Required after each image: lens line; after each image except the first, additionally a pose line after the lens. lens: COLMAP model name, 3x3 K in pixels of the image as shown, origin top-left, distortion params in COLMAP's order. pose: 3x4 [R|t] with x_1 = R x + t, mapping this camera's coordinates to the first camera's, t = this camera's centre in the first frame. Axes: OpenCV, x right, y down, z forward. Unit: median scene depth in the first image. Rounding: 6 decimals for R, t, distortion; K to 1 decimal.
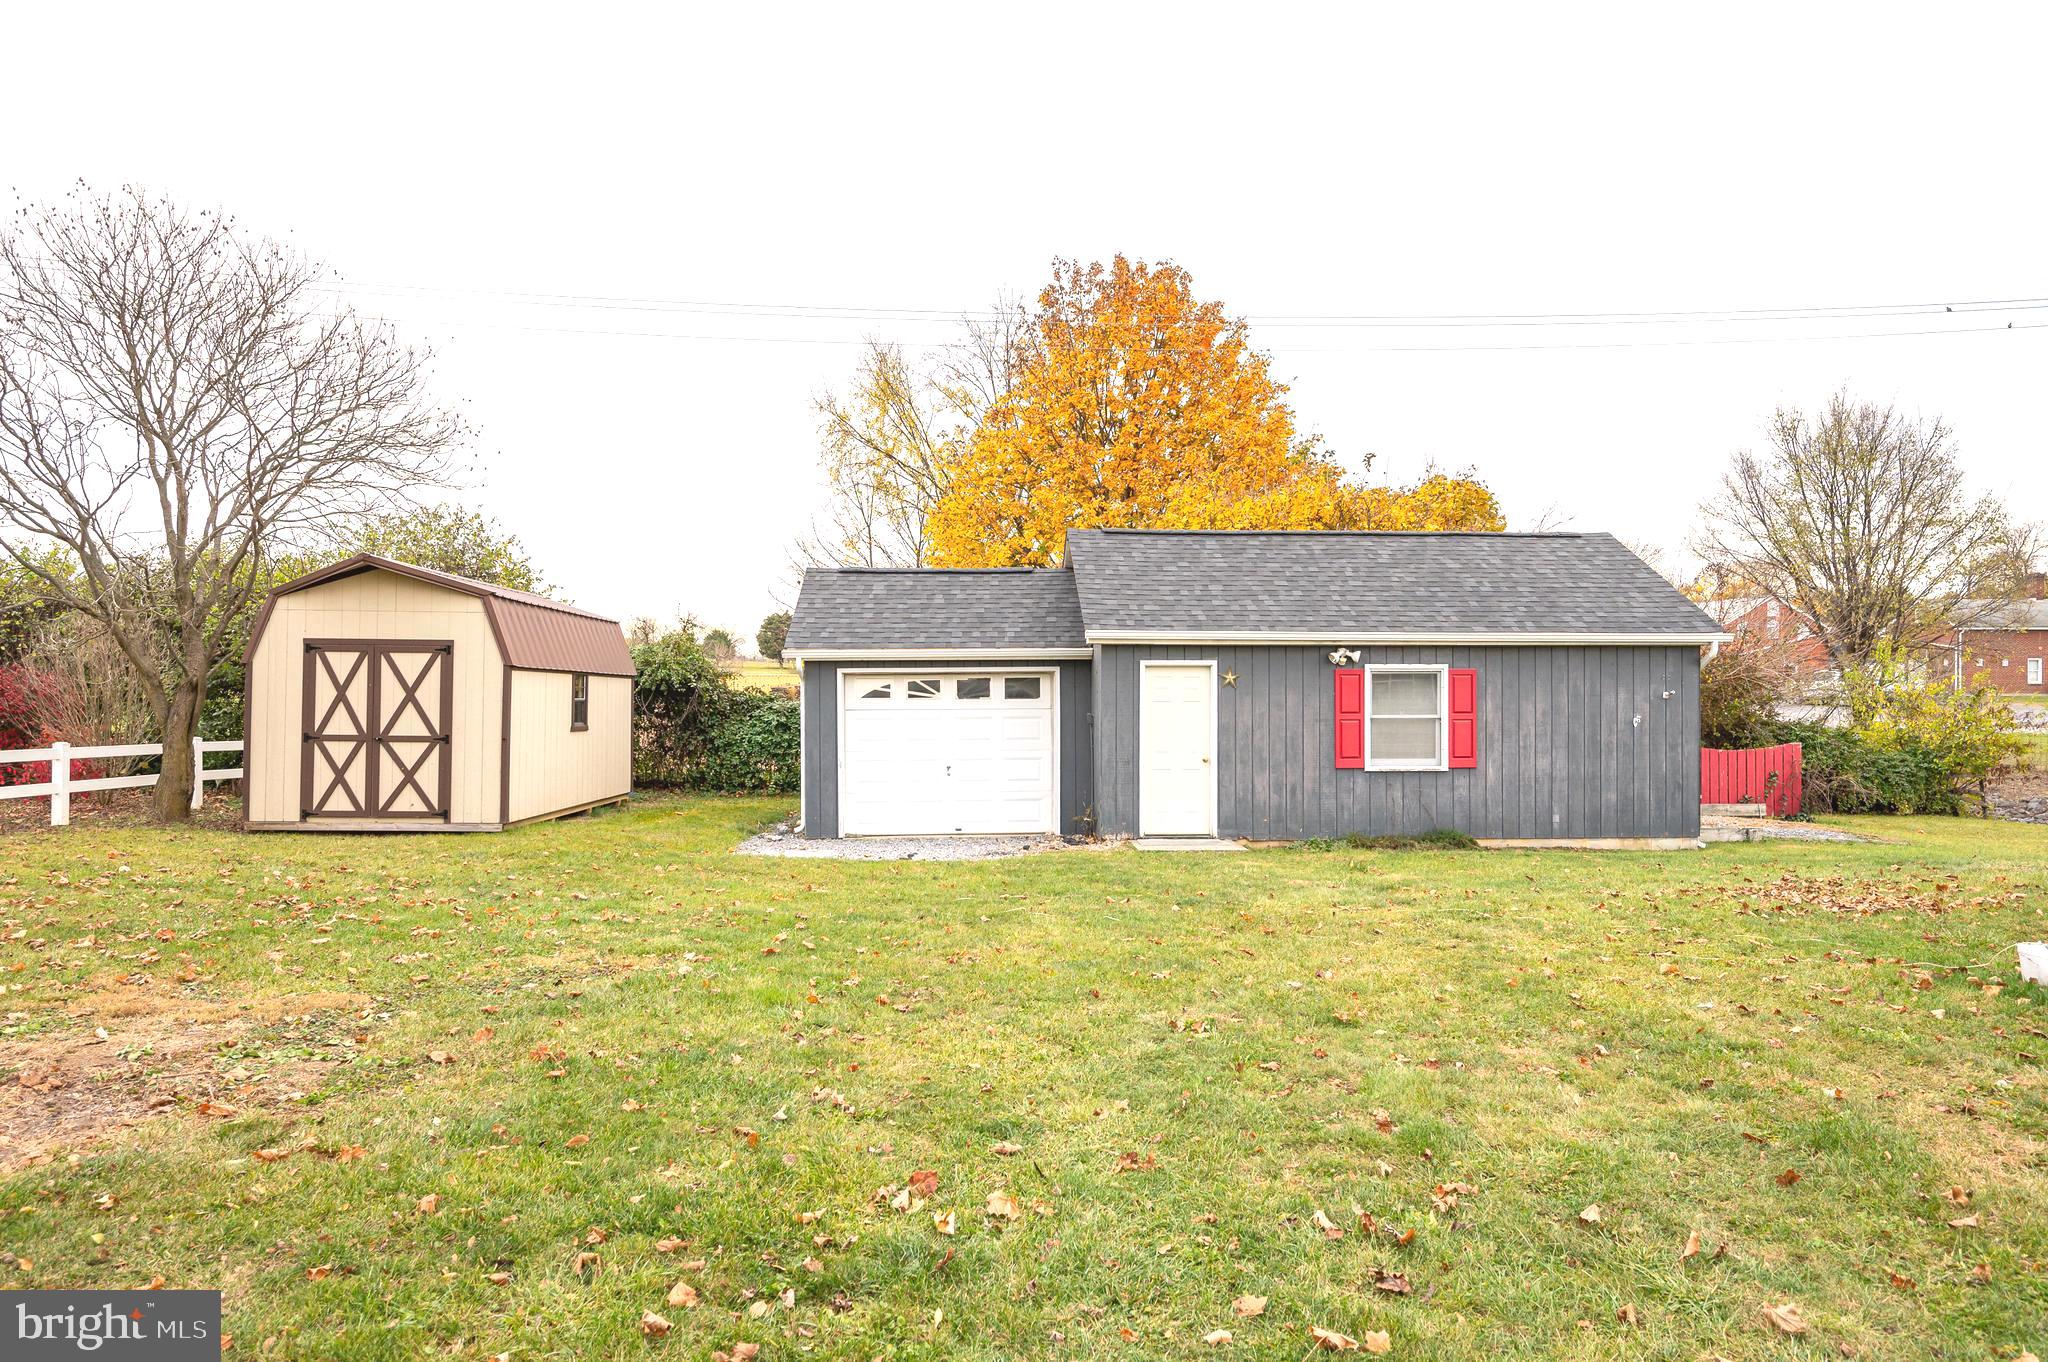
lens RADIAL K [[1195.3, 0, 1024.0], [0, 1195.3, 681.0], [0, 0, 1]] dist [-0.005607, -0.001559]
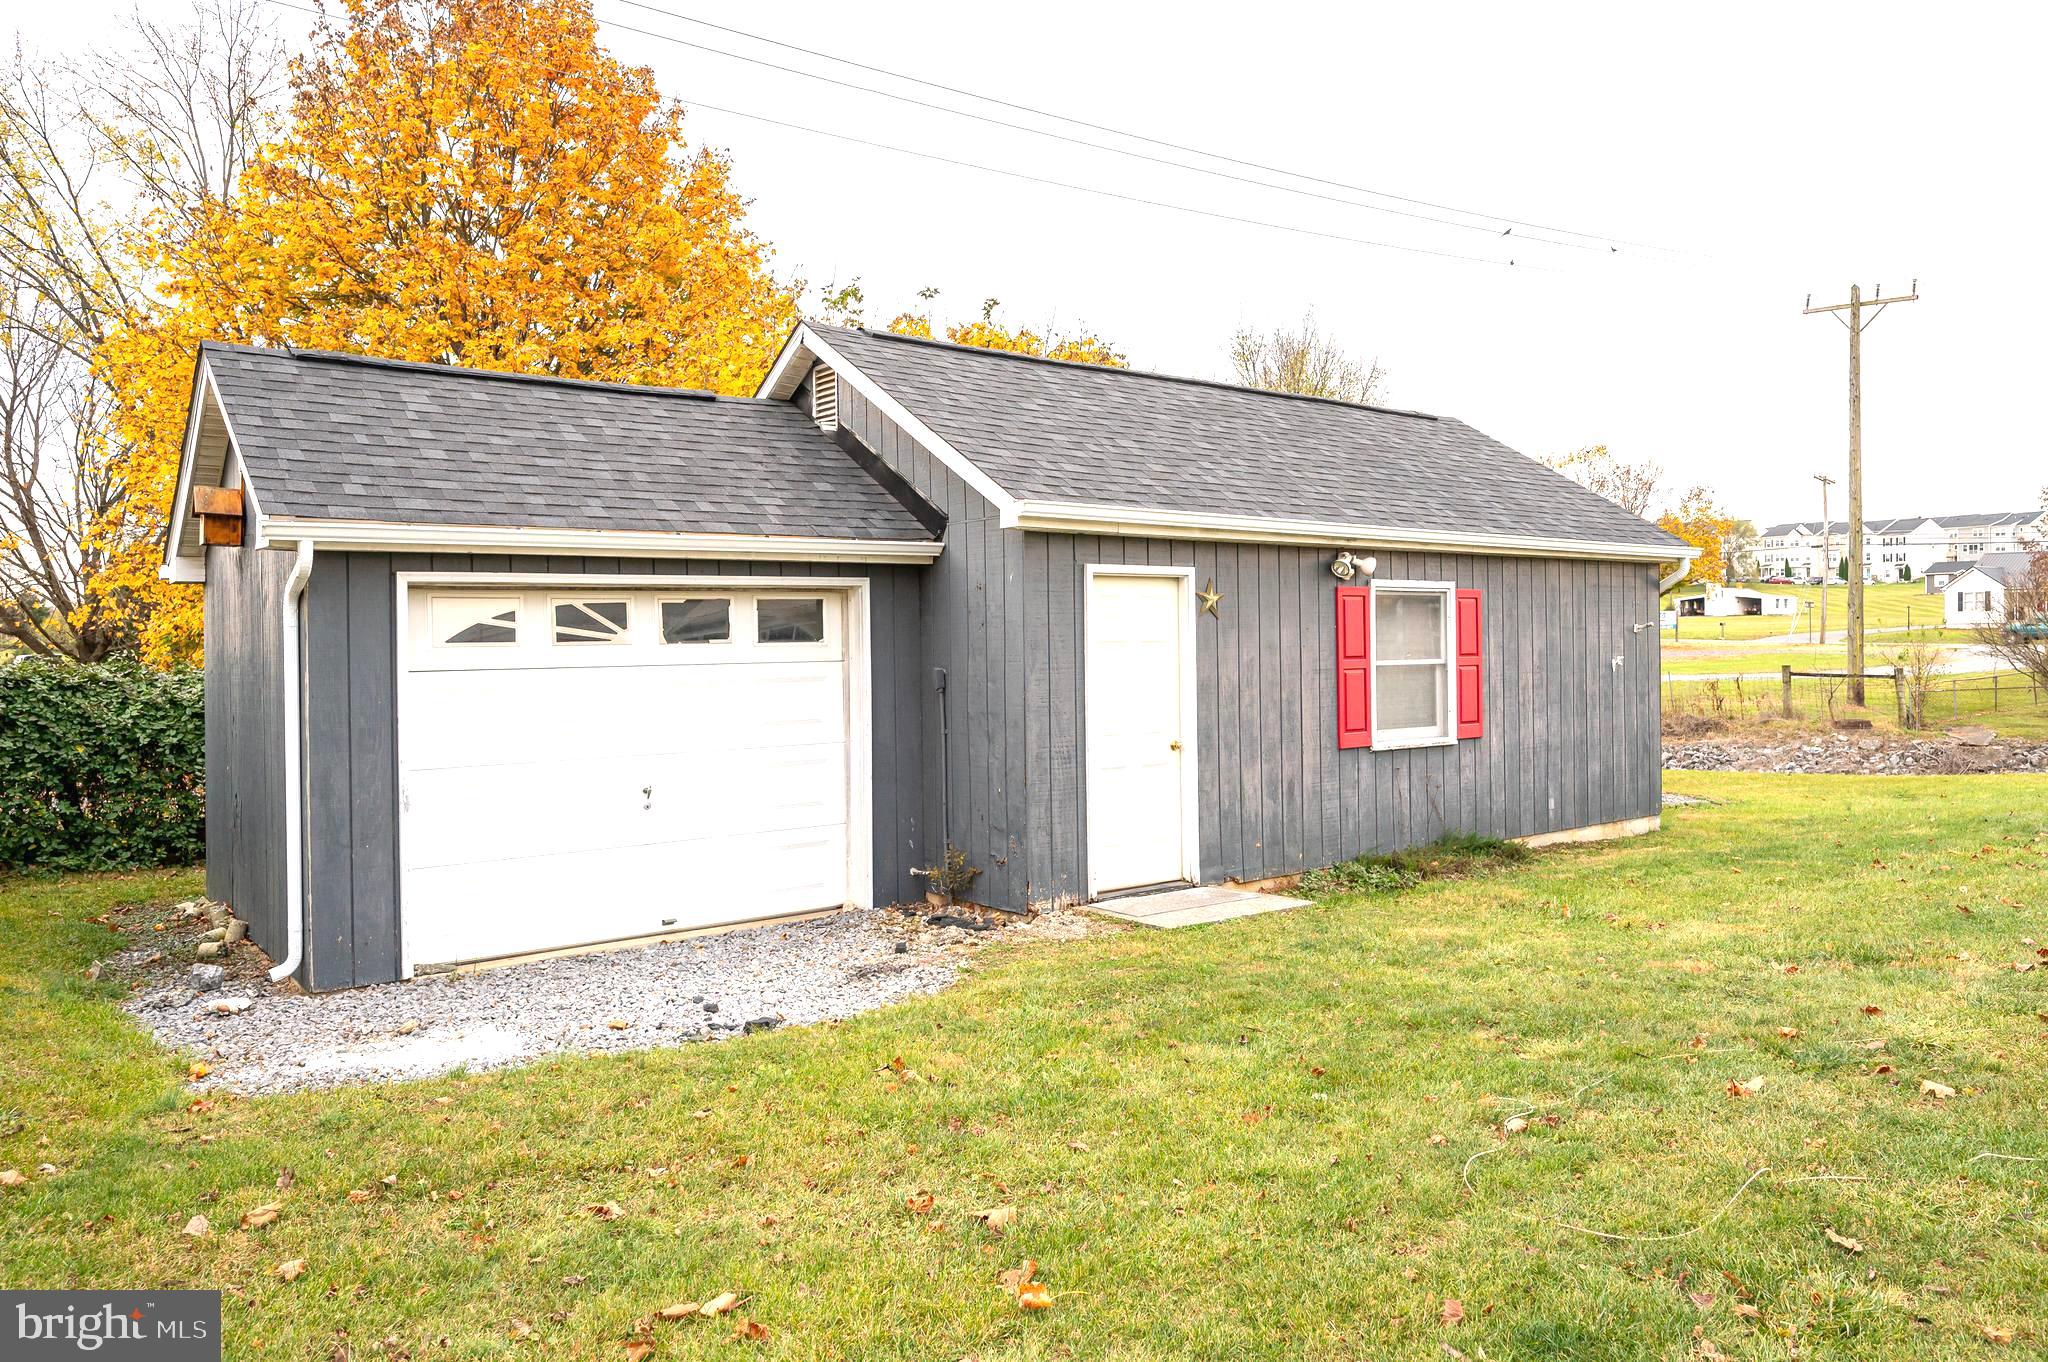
lens RADIAL K [[1434.8, 0, 1100.6], [0, 1434.8, 644.3], [0, 0, 1]] dist [-0.001665, -0.000840]
pose [[0.805530, -0.009131, 0.592485, -0.267471], [0.009221, 0.999953, 0.002874, 0.016352], [-0.592484, 0.003149, 0.805576, 0.477848]]
